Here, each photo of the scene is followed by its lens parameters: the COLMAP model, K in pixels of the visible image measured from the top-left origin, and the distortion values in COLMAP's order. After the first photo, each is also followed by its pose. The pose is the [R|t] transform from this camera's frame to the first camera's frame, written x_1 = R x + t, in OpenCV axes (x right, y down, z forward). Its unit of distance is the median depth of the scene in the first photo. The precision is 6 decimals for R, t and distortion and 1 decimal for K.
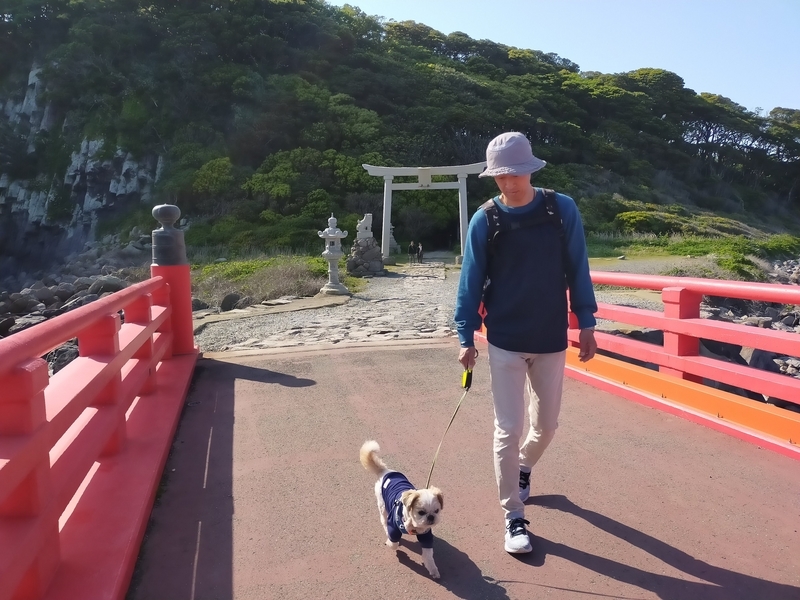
lens RADIAL K [[604.6, 0, 398.3], [0, 604.6, 303.8], [0, 0, 1]] dist [0.066748, -0.072315]
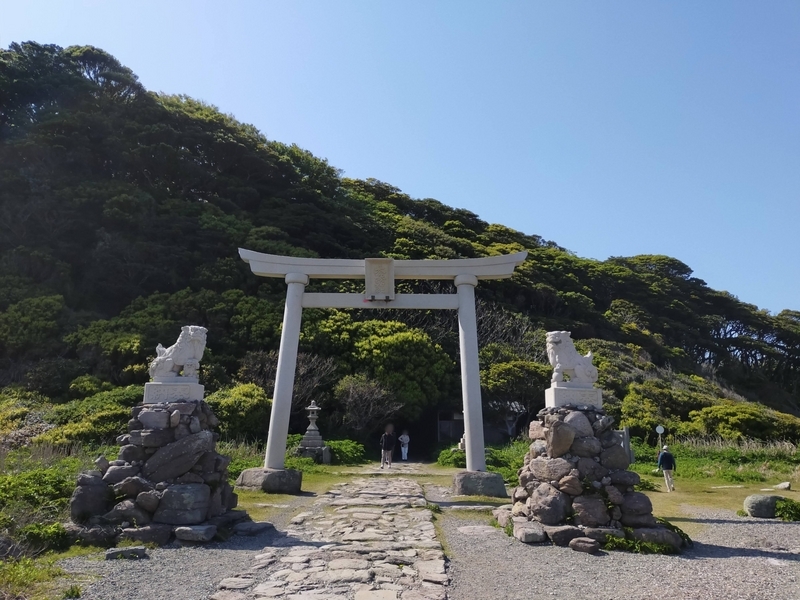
lens RADIAL K [[604.6, 0, 398.3], [0, 604.6, 303.8], [0, 0, 1]] dist [0.066748, -0.072315]
pose [[0.997729, 0.040876, 0.053542, 0.022180], [-0.020303, 0.940361, -0.339573, -0.030579], [-0.064230, 0.337714, 0.939055, 0.389987]]
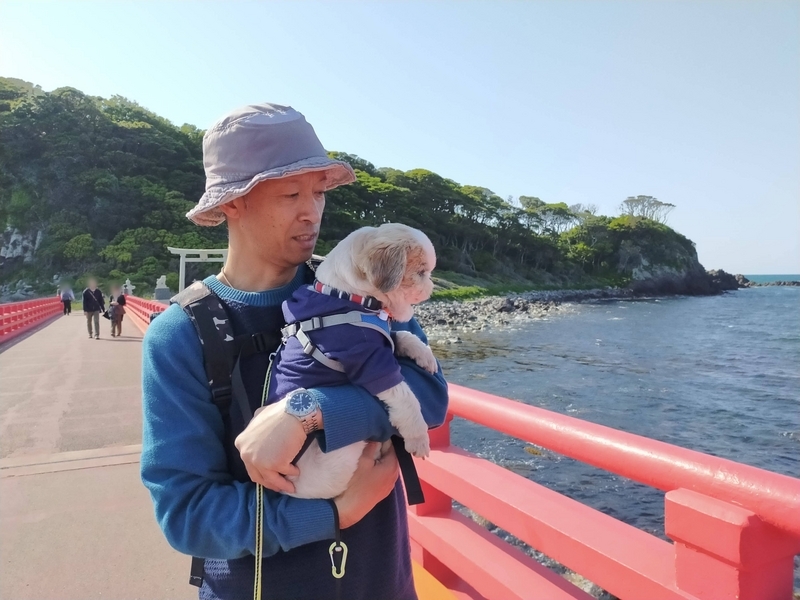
lens RADIAL K [[604.6, 0, 398.3], [0, 604.6, 303.8], [0, 0, 1]] dist [0.066748, -0.072315]
pose [[0.984449, -0.001535, 0.175663, 0.191043], [0.015423, 0.996856, -0.077722, 0.055357], [-0.174992, 0.079223, 0.981377, -0.559877]]
